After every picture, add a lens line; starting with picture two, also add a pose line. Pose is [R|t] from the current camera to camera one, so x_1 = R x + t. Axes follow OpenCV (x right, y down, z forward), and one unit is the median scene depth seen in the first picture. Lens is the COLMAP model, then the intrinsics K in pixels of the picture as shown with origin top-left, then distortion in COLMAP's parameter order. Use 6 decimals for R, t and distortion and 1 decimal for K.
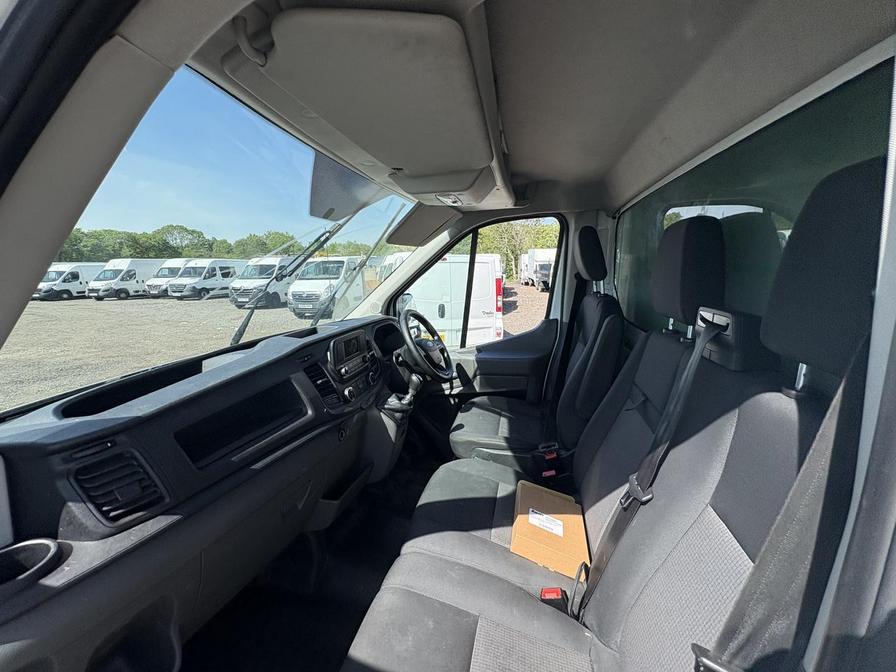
lens RADIAL K [[358.5, 0, 447.4], [0, 358.5, 335.9], [0, 0, 1]] dist [0.000345, 0.000051]
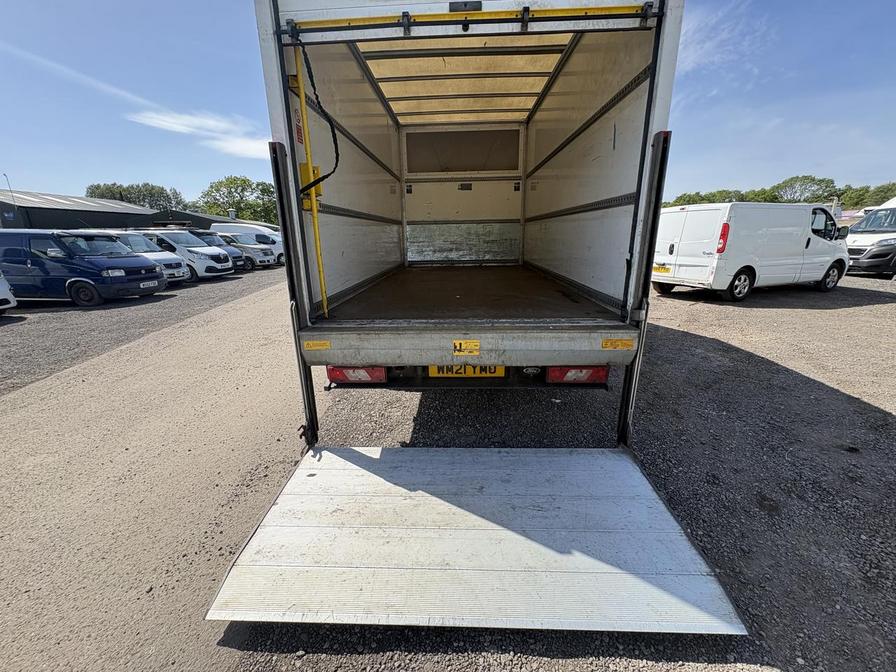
lens RADIAL K [[356.9, 0, 448.1], [0, 356.9, 337.4], [0, 0, 1]] dist [-0.001302, 0.000418]
pose [[0.176920, 0.279009, -0.943850, 3.476157], [-0.168771, 0.953374, 0.250189, 0.153248], [0.969647, 0.115031, 0.215759, -0.158914]]
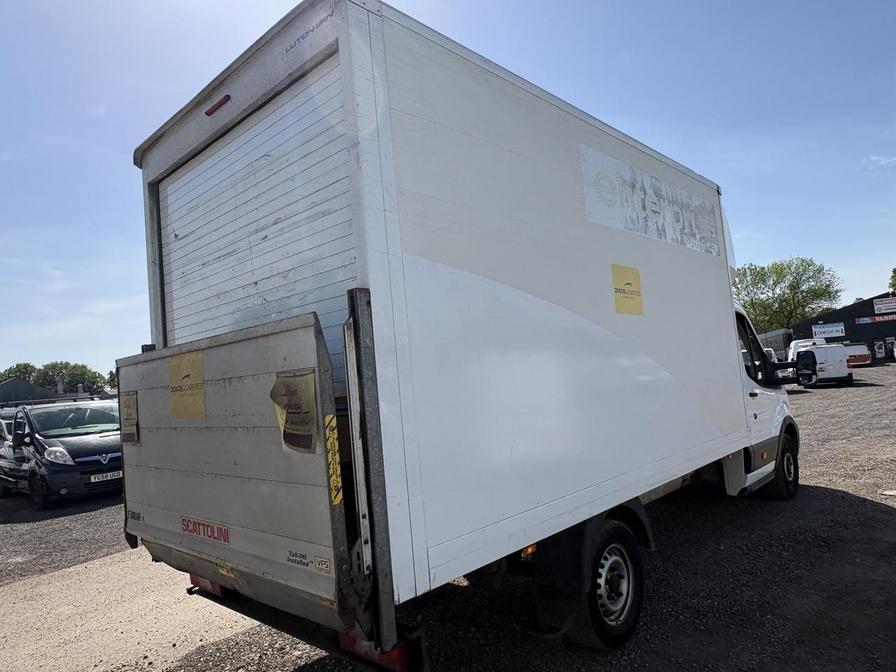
lens RADIAL K [[583.3, 0, 440.9], [0, 583.3, 343.9], [0, 0, 1]] dist [0.000384, 0.001742]
pose [[-0.516436, -0.002625, -0.856322, 3.397880], [-0.074467, 0.996345, 0.041855, -0.175831], [0.853082, 0.085383, -0.514743, 1.233010]]
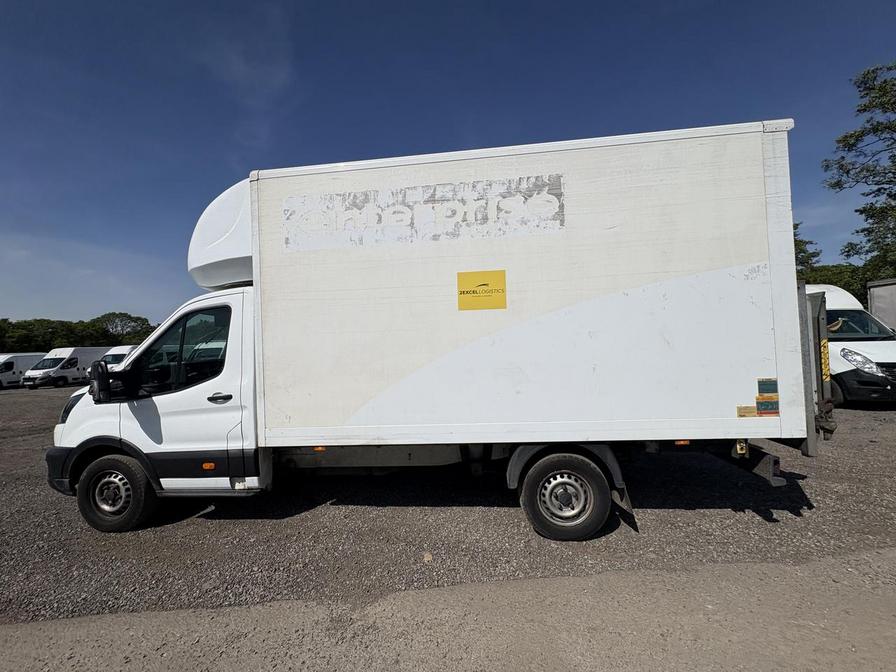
lens RADIAL K [[358.5, 0, 447.4], [0, 358.5, 335.9], [0, 0, 1]] dist [0.000345, 0.000051]
pose [[0.992936, -0.031837, 0.114303, 0.858311], [0.055487, 0.976096, -0.210139, 0.381274], [-0.104881, 0.214997, 0.970967, -1.588346]]
